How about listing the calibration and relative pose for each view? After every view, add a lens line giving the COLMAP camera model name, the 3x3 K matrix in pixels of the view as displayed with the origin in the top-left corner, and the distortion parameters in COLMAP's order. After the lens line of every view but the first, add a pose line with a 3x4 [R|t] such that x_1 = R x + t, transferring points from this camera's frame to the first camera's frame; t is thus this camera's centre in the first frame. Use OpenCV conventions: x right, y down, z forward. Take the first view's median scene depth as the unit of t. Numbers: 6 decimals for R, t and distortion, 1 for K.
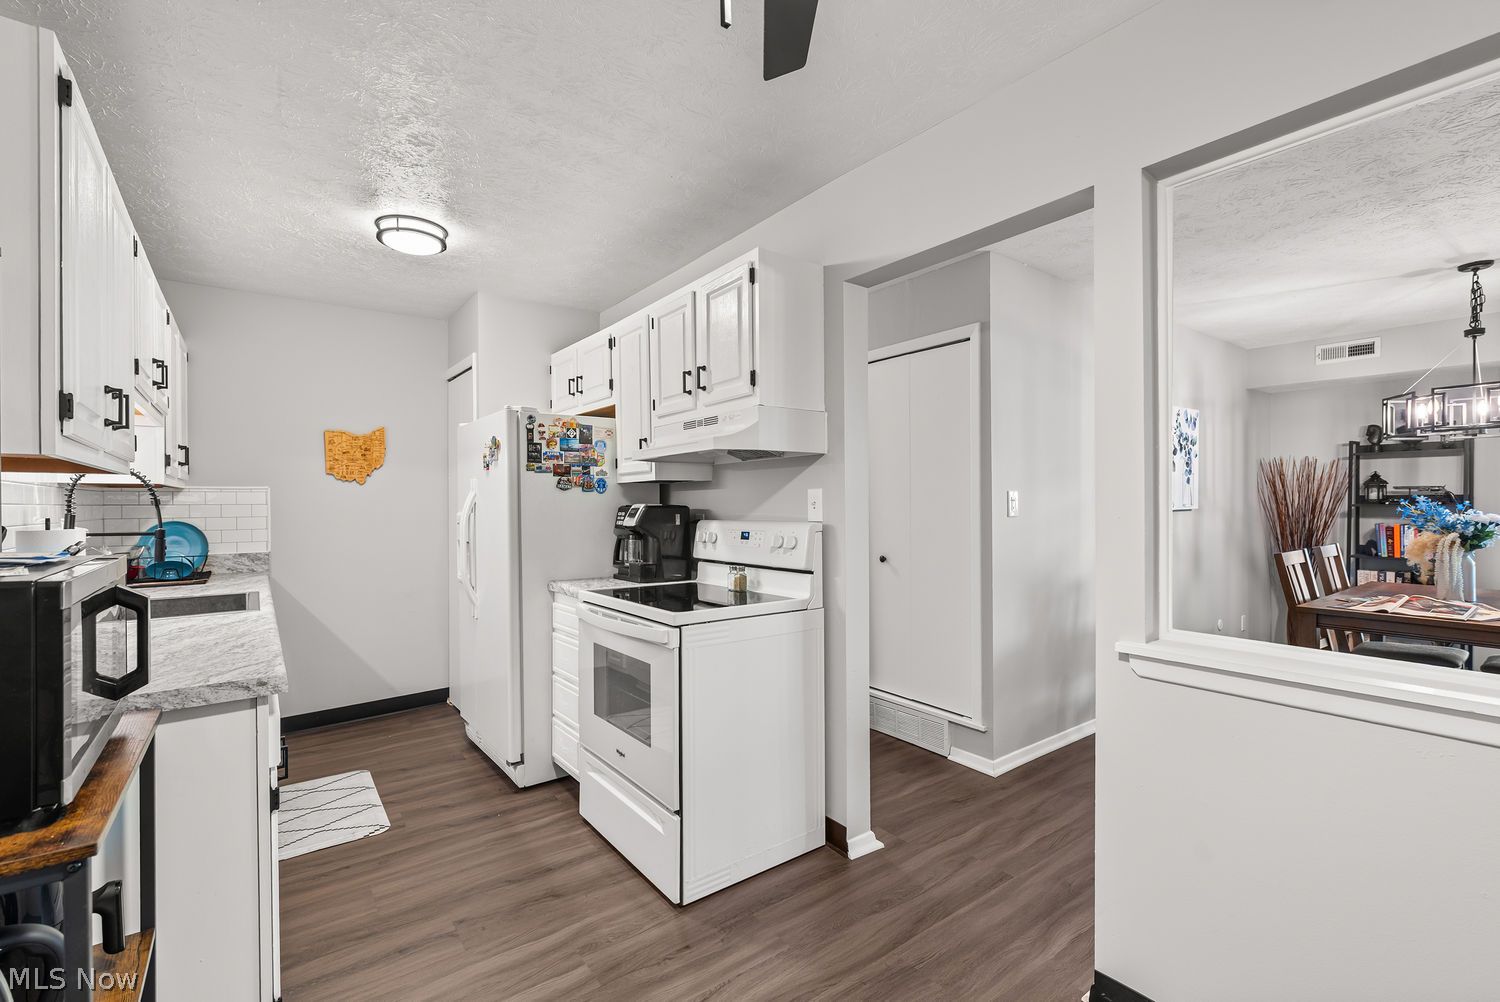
lens RADIAL K [[666.7, 0, 749.3], [0, 666.7, 504.0], [0, 0, 1]] dist [-0.001363, -0.000163]
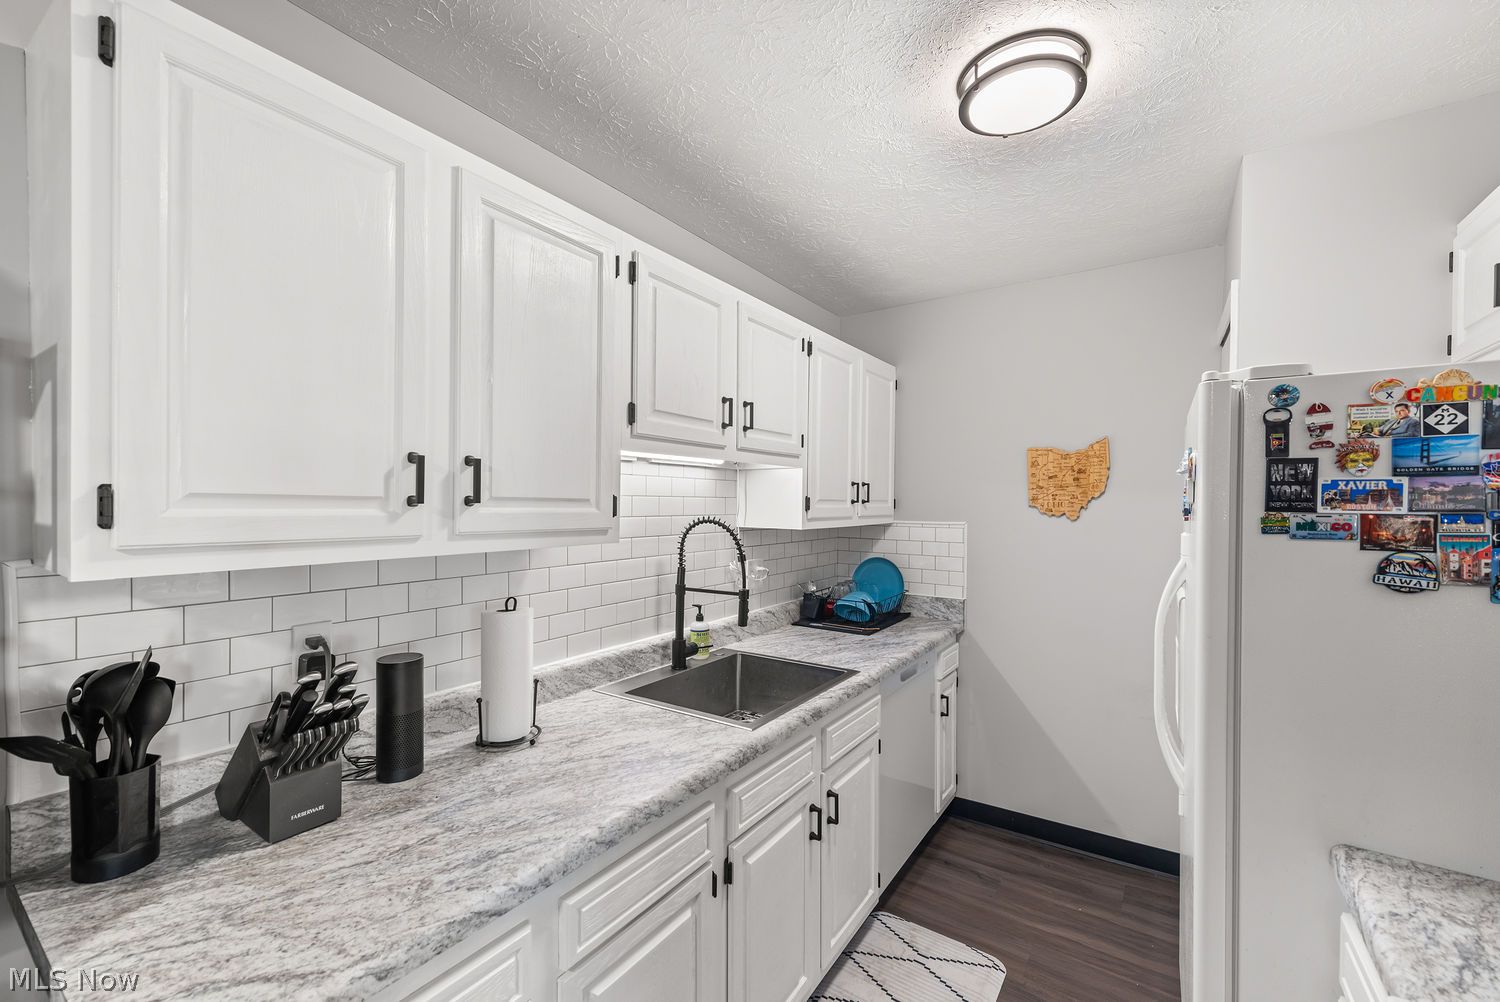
lens RADIAL K [[616.5, 0, 746.5], [0, 616.5, 509.5], [0, 0, 1]] dist [0.005056, -0.000020]
pose [[0.324400, 0.021821, -0.945668, -0.091341], [-0.008952, 0.999760, 0.019999, -0.065967], [0.945877, 0.001978, 0.324518, 0.586233]]
